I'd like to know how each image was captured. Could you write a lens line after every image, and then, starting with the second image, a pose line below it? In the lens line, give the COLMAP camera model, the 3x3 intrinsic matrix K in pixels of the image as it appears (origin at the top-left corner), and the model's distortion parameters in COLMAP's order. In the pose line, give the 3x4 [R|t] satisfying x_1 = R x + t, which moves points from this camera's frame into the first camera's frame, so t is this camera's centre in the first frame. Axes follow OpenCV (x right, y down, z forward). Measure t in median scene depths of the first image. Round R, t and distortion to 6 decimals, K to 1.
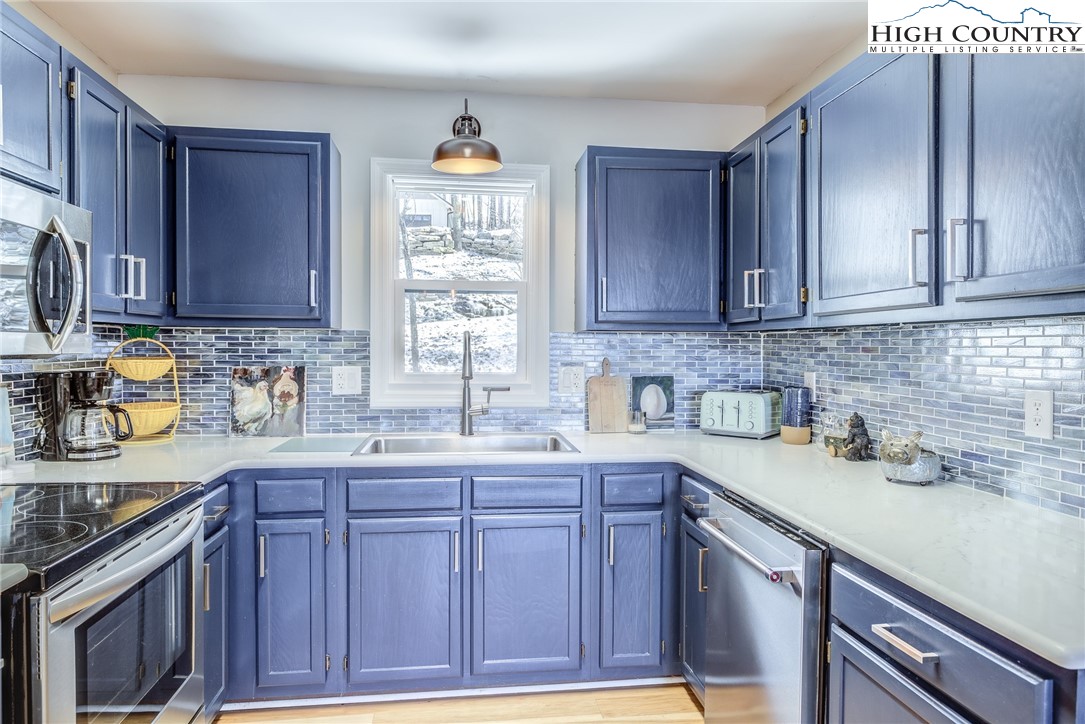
lens RADIAL K [[682.3, 0, 542.5], [0, 682.3, 362.0], [0, 0, 1]] dist [-0.000165, 0.002125]
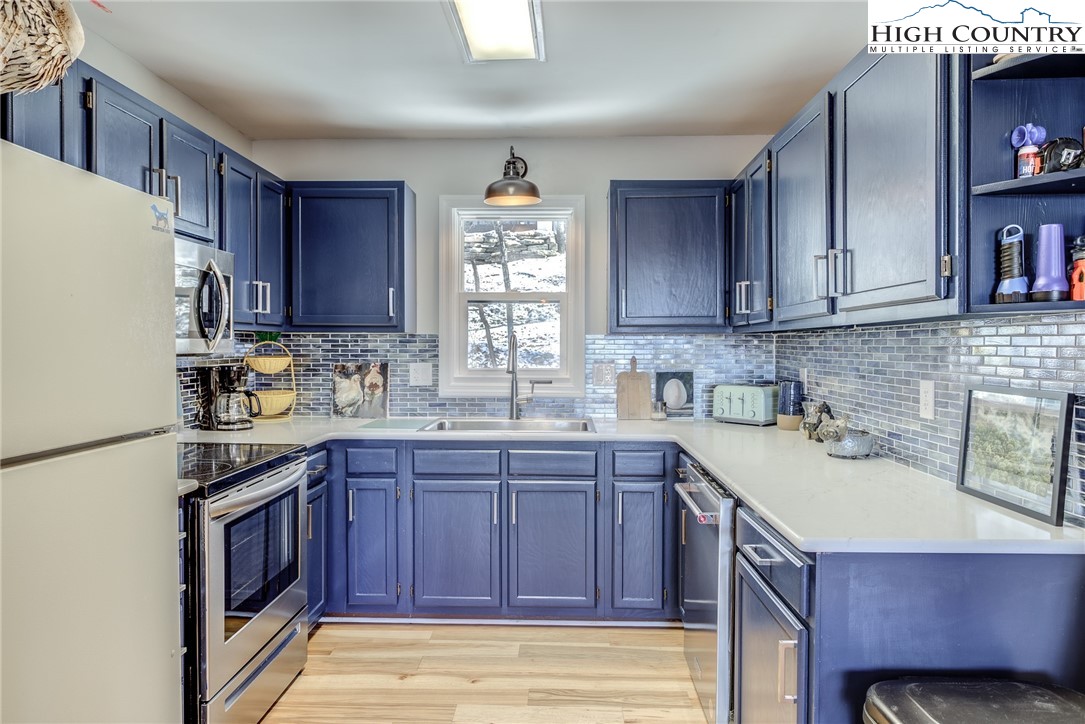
lens RADIAL K [[682.3, 0, 542.5], [0, 682.3, 362.0], [0, 0, 1]] dist [-0.000165, 0.002125]
pose [[0.987472, 0.000457, -0.157795, 0.143791], [-0.000523, 1.000000, -0.000374, 0.005136], [0.157795, 0.000452, 0.987472, -0.218257]]
